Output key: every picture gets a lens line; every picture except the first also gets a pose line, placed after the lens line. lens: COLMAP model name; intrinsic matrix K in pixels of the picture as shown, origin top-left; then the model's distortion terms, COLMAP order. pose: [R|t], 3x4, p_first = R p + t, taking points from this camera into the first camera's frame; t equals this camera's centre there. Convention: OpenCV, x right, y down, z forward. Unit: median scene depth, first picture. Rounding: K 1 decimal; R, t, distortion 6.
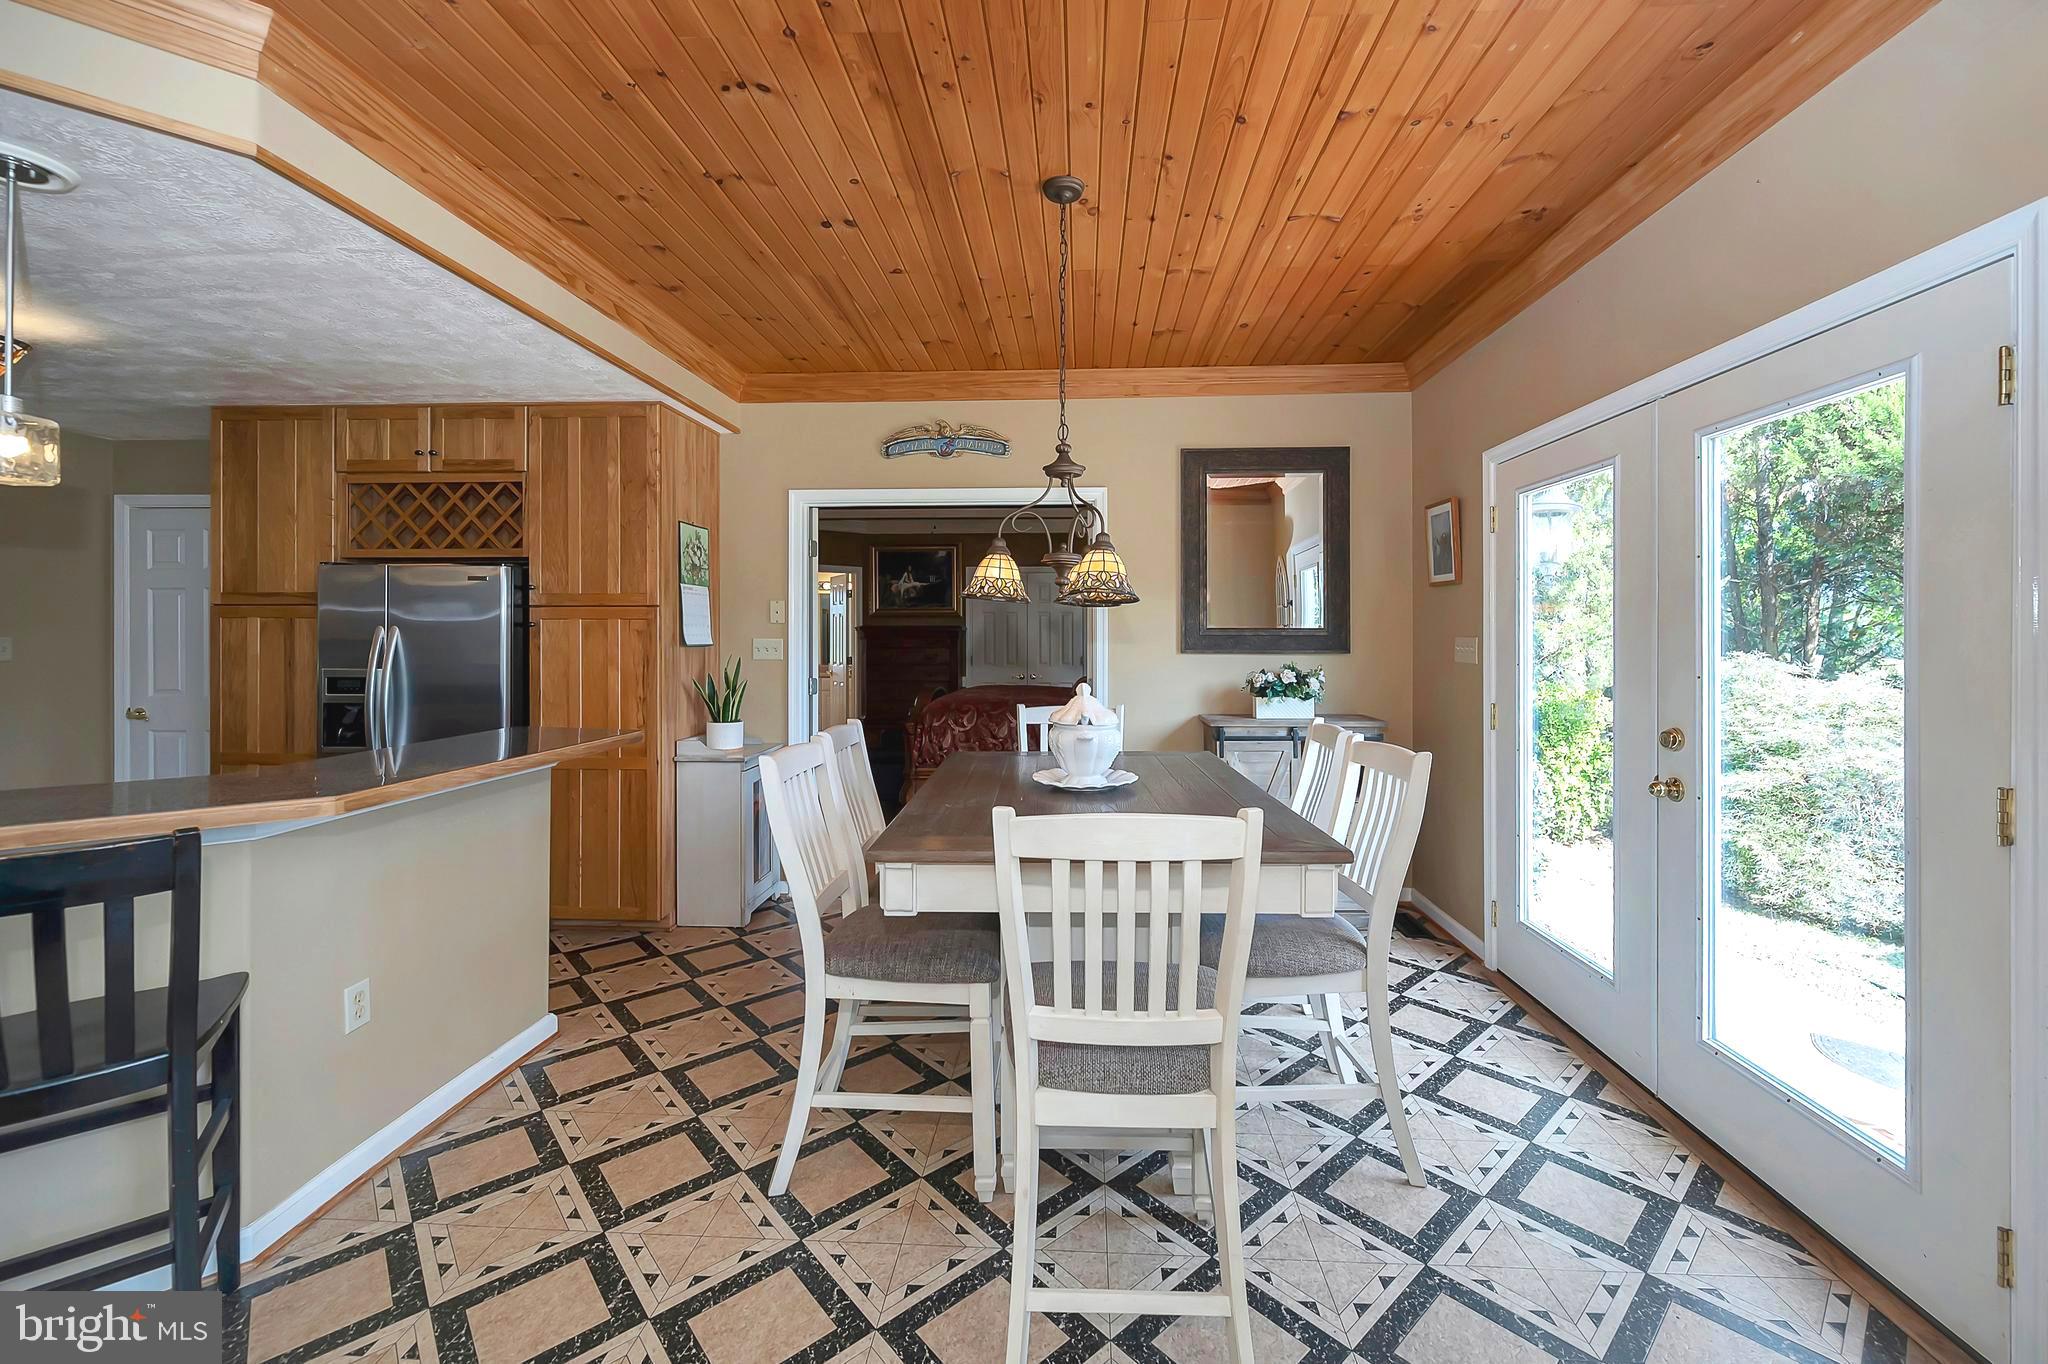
lens RADIAL K [[834.2, 0, 1028.8], [0, 834.2, 635.4], [0, 0, 1]] dist [0.001867, -0.001187]
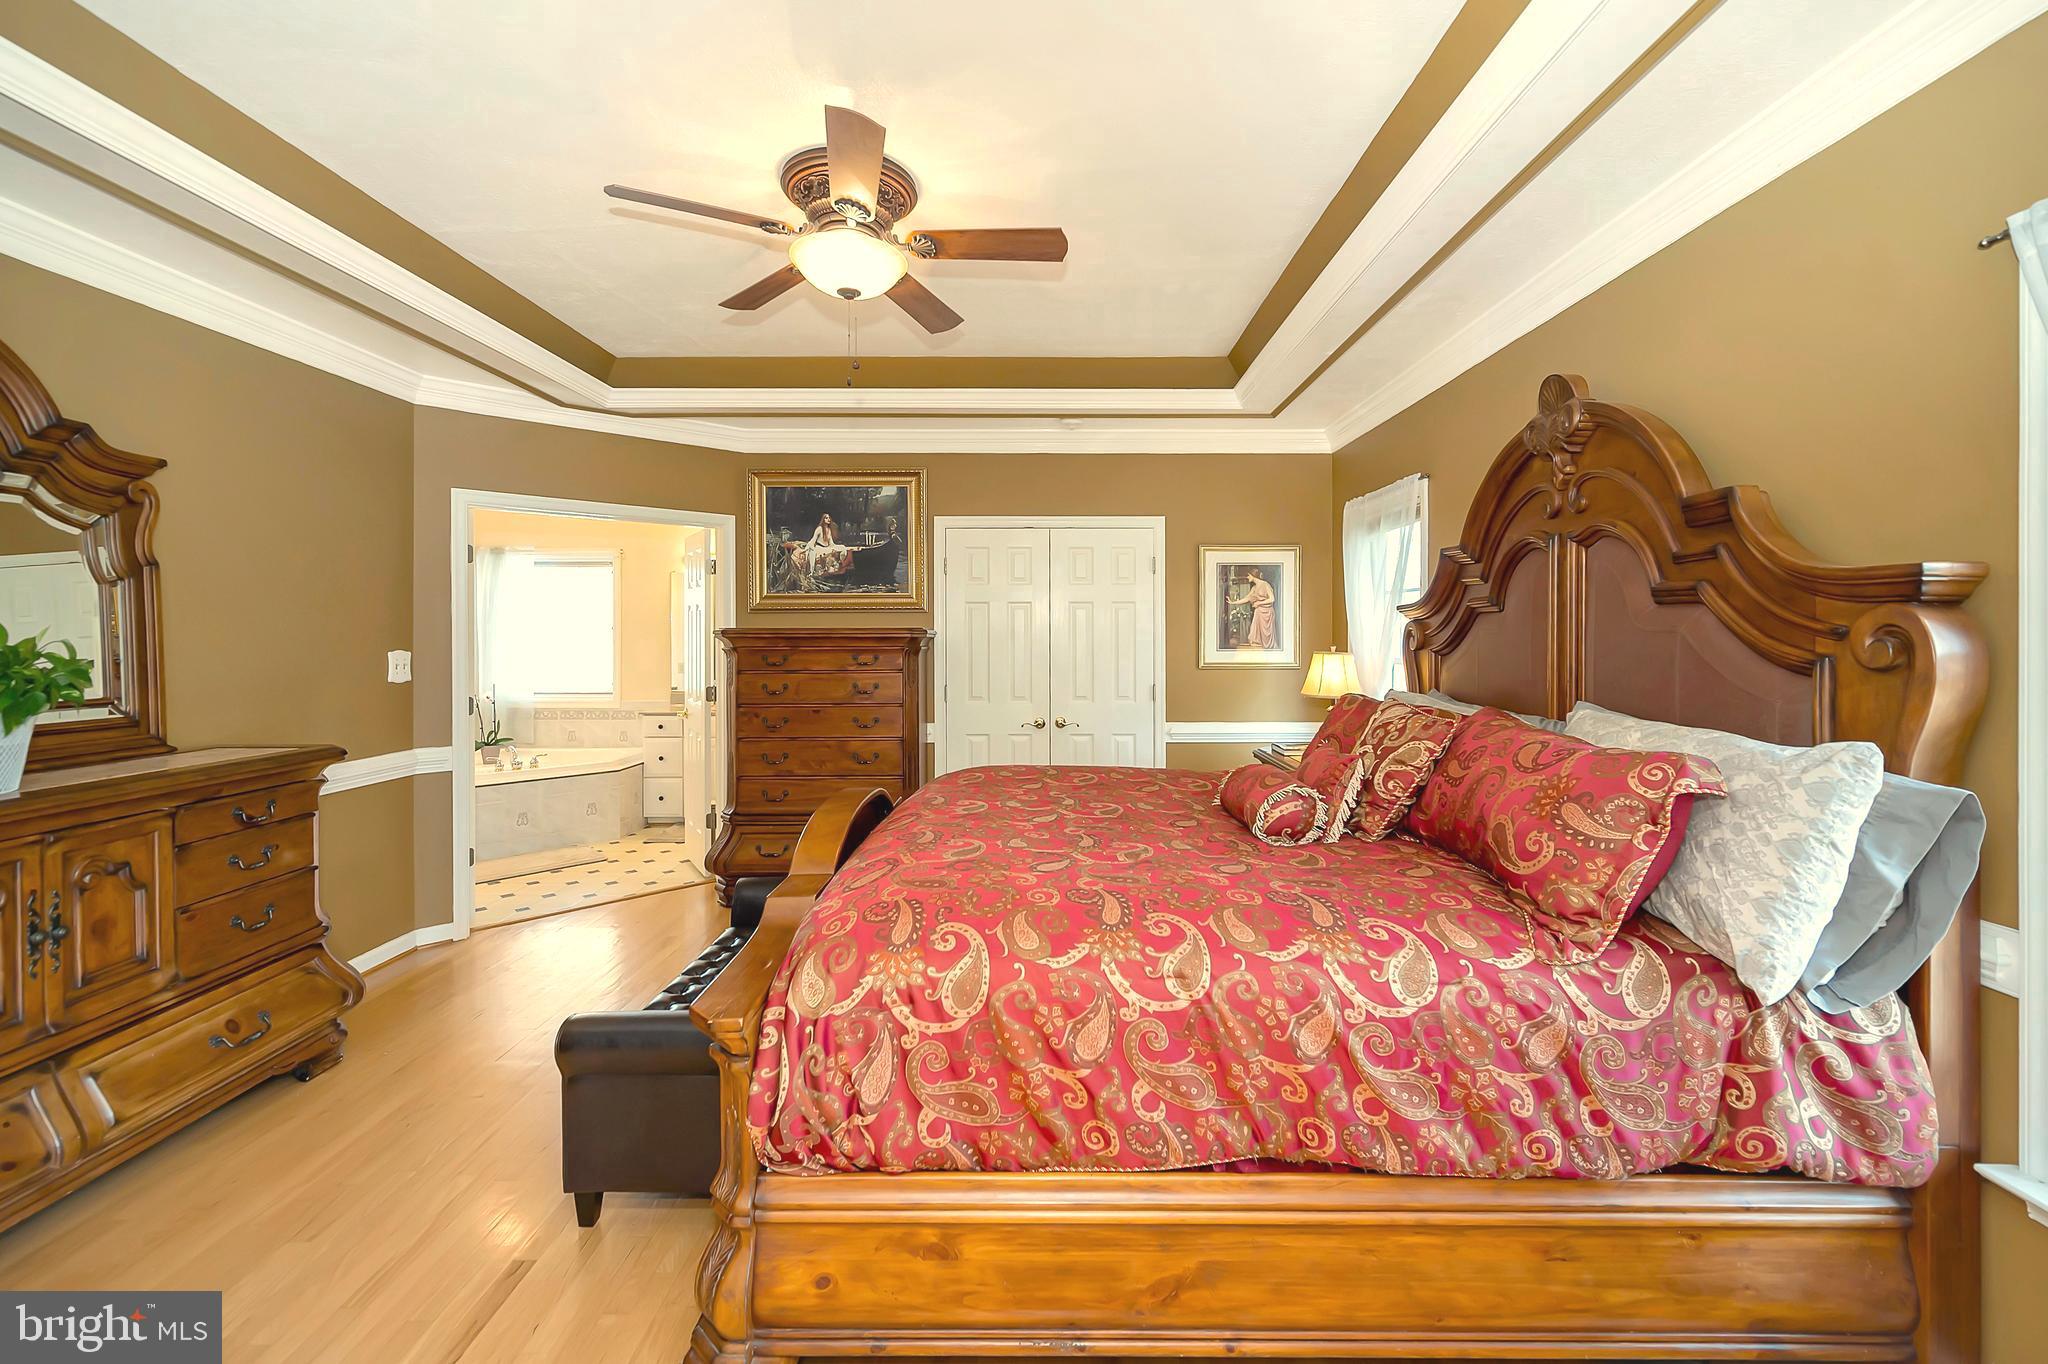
lens RADIAL K [[834.2, 0, 1045.0], [0, 834.2, 639.7], [0, 0, 1]] dist [0.001867, -0.001187]
pose [[0.997892, -0.001236, 0.064880, -0.126679], [0.000717, 0.999968, 0.008023, -0.026215], [-0.064888, -0.007960, 0.997861, 1.496648]]
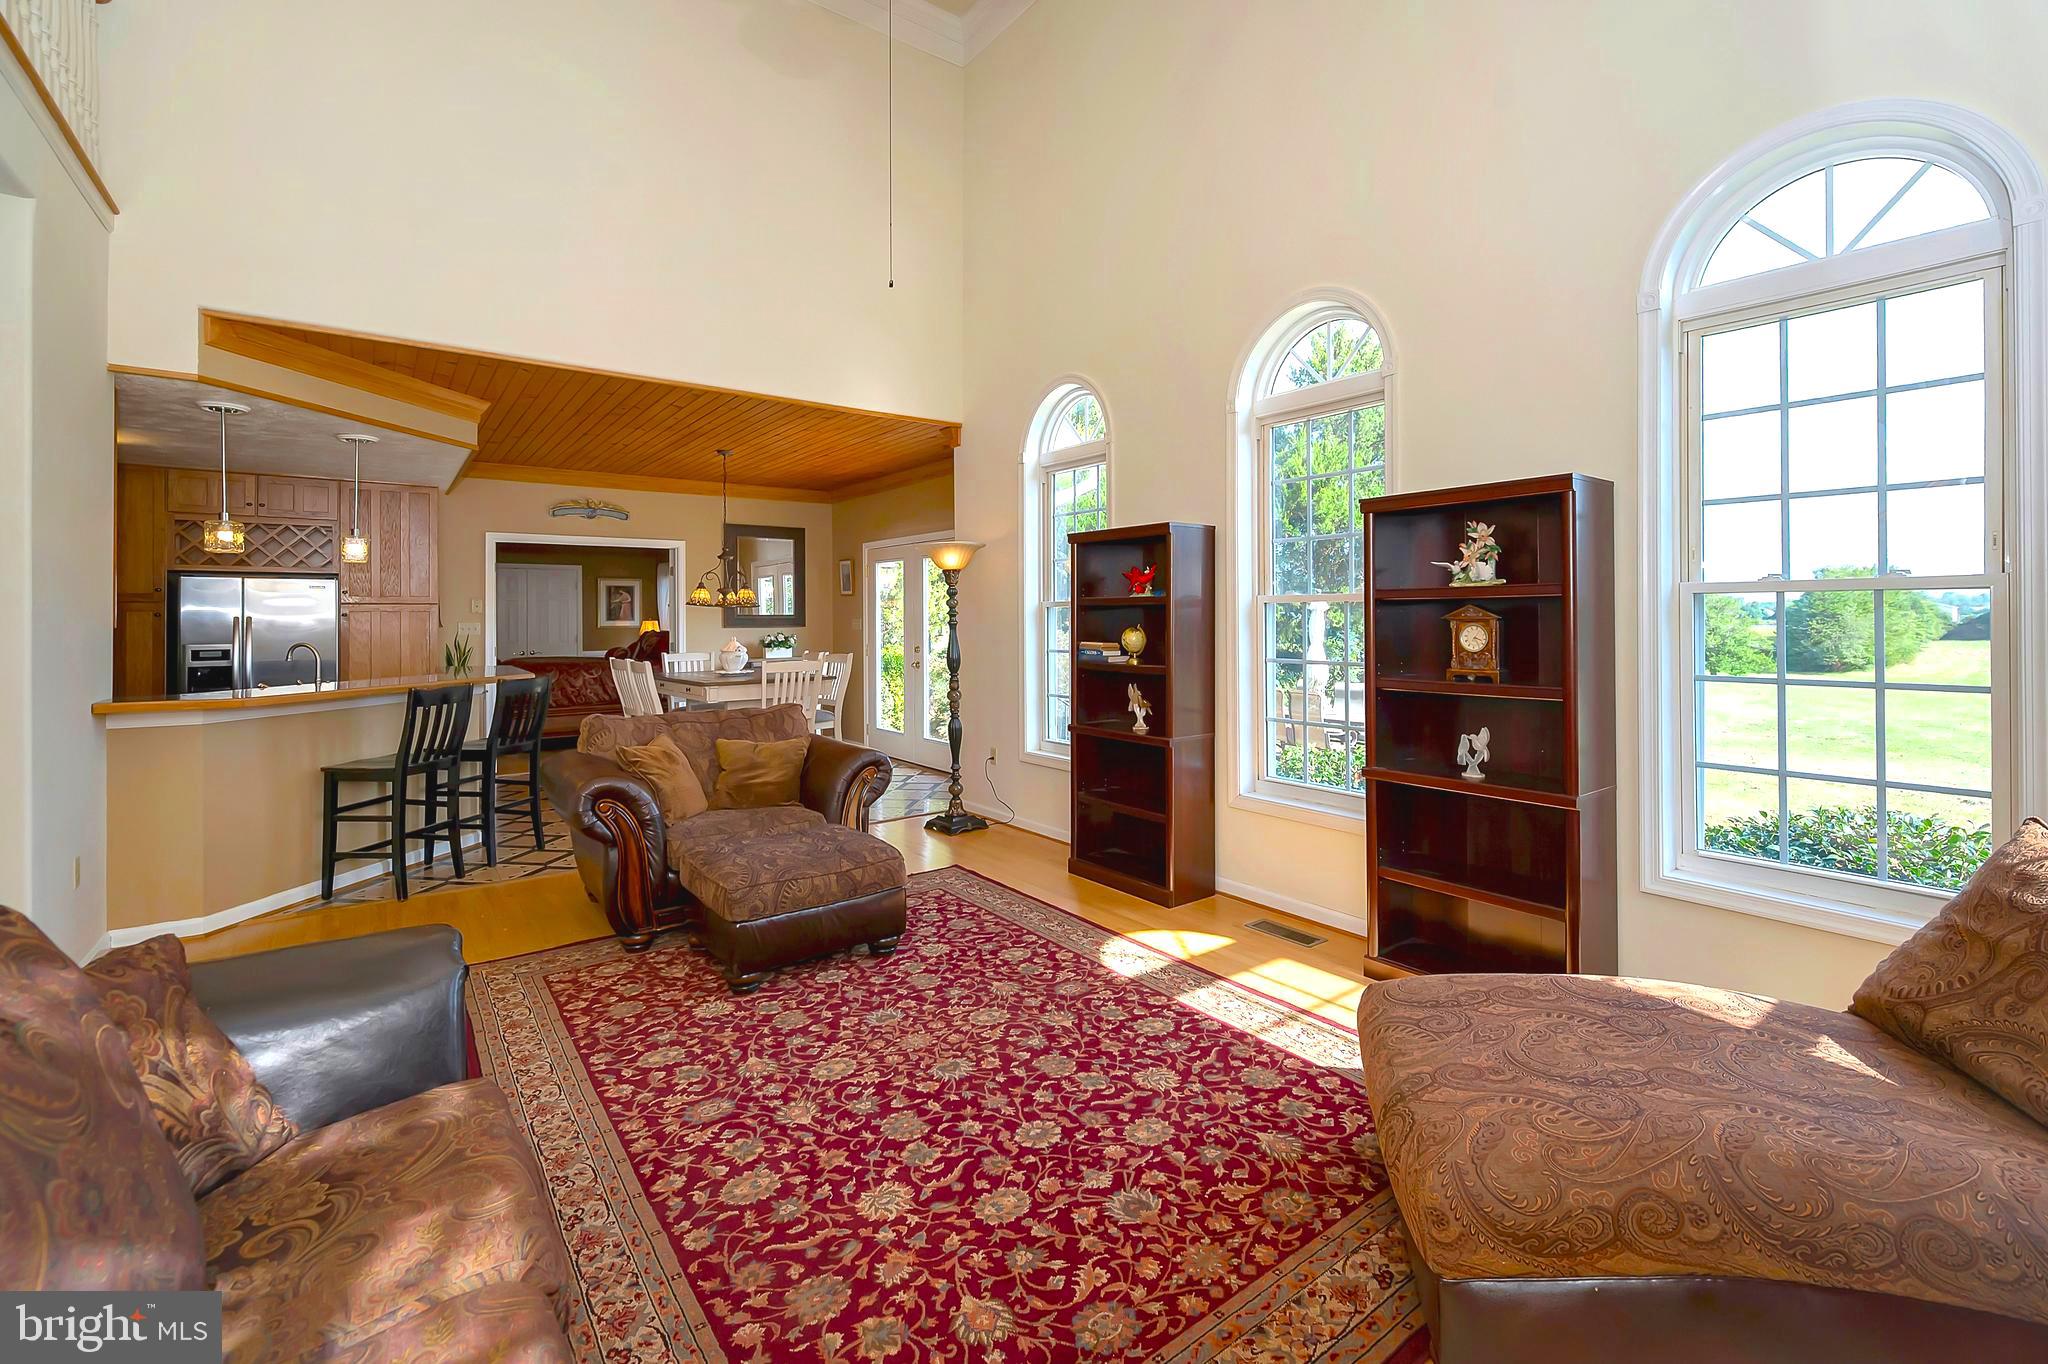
lens RADIAL K [[883.7, 0, 1028.2], [0, 883.7, 607.7], [0, 0, 1]] dist [-0.000154, -0.000050]
pose [[0.761167, 0.002739, 0.648550, -0.918655], [0.005351, 0.999931, -0.010504, 0.000151], [-0.648534, 0.011466, 0.761099, -1.541289]]
